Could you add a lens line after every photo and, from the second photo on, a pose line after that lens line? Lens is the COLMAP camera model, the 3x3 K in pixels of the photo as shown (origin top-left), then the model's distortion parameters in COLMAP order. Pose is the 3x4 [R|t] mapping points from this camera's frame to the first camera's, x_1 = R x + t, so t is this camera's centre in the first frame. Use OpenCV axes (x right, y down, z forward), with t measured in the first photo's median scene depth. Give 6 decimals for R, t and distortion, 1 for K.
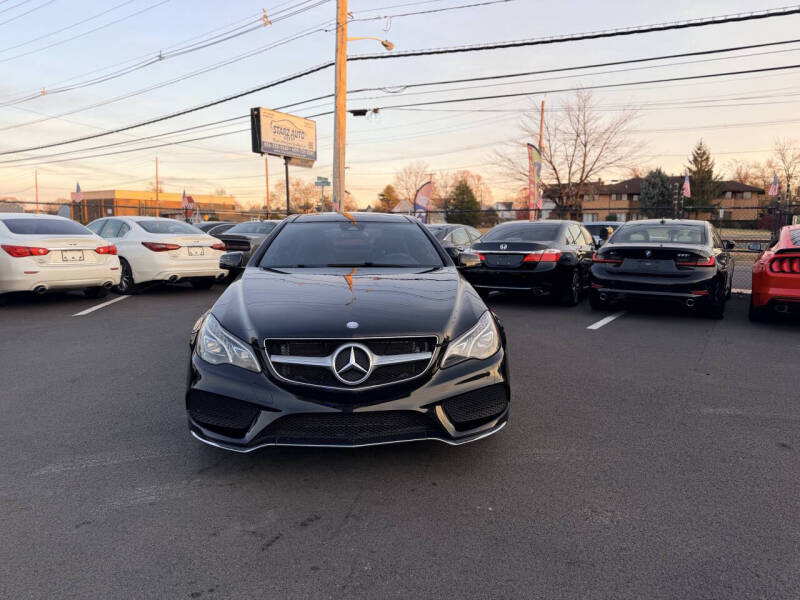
lens RADIAL K [[556.0, 0, 396.7], [0, 556.0, 304.9], [0, 0, 1]] dist [0.046726, -0.055037]
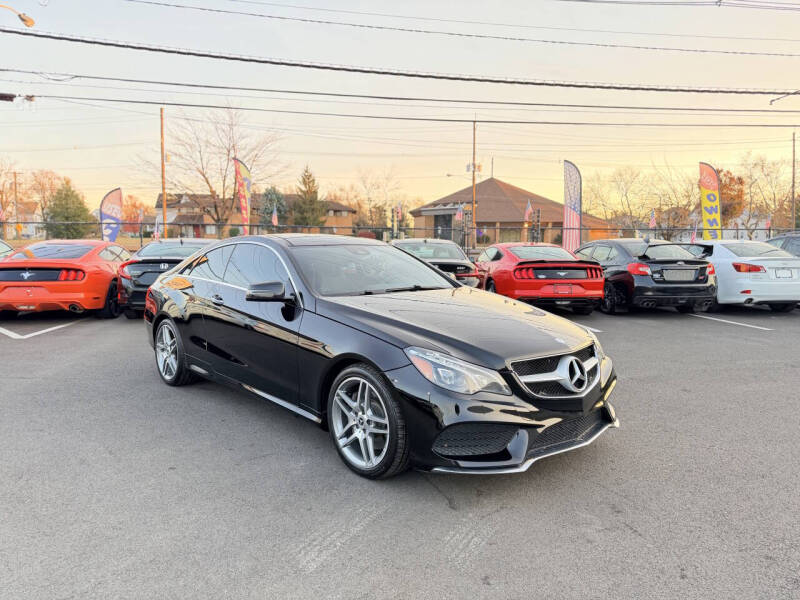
lens RADIAL K [[566.2, 0, 396.0], [0, 566.2, 298.8], [0, 0, 1]] dist [0.029387, -0.037150]
pose [[0.784424, -0.058874, 0.617424, -0.160609], [0.079338, 0.996831, -0.005746, -0.010777], [-0.615129, 0.053492, 0.786609, 0.041775]]
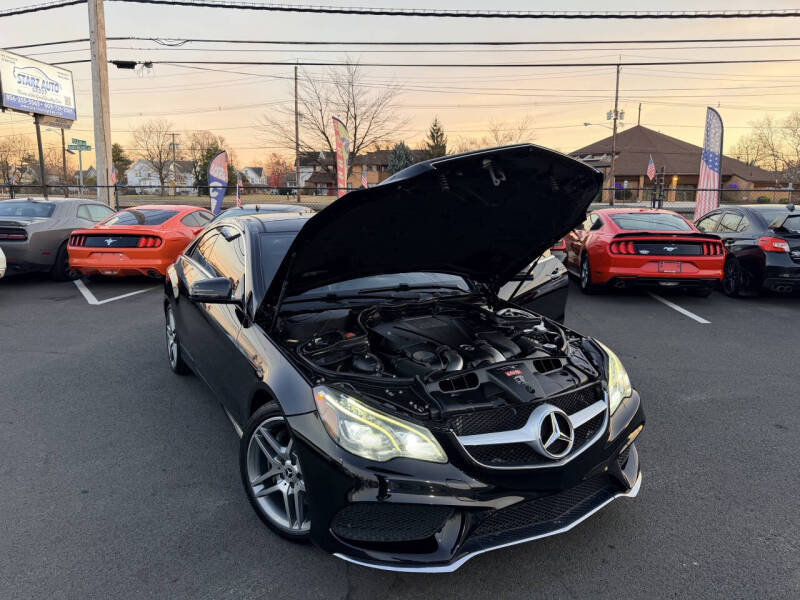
lens RADIAL K [[566.2, 0, 399.1], [0, 566.2, 299.2], [0, 0, 1]] dist [0.029387, -0.037150]
pose [[0.903385, -0.074073, 0.422385, -0.092274], [0.054968, 0.996845, 0.057251, -0.022518], [-0.425293, -0.028502, 0.904607, 0.049053]]
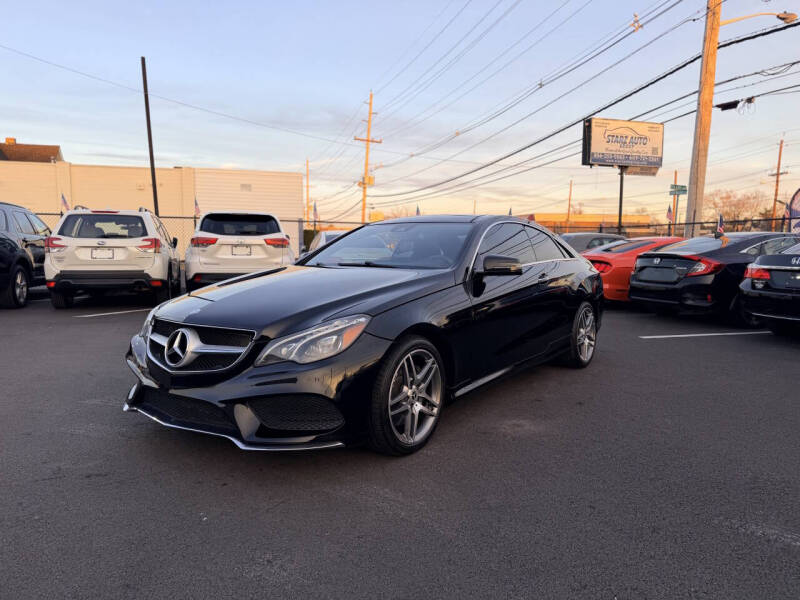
lens RADIAL K [[556.0, 0, 399.8], [0, 556.0, 304.0], [0, 0, 1]] dist [0.046726, -0.055037]
pose [[0.760647, 0.064783, -0.645925, 0.133855], [-0.088400, 0.996076, -0.004200, -0.001238], [0.643119, 0.060295, 0.763389, 0.066257]]
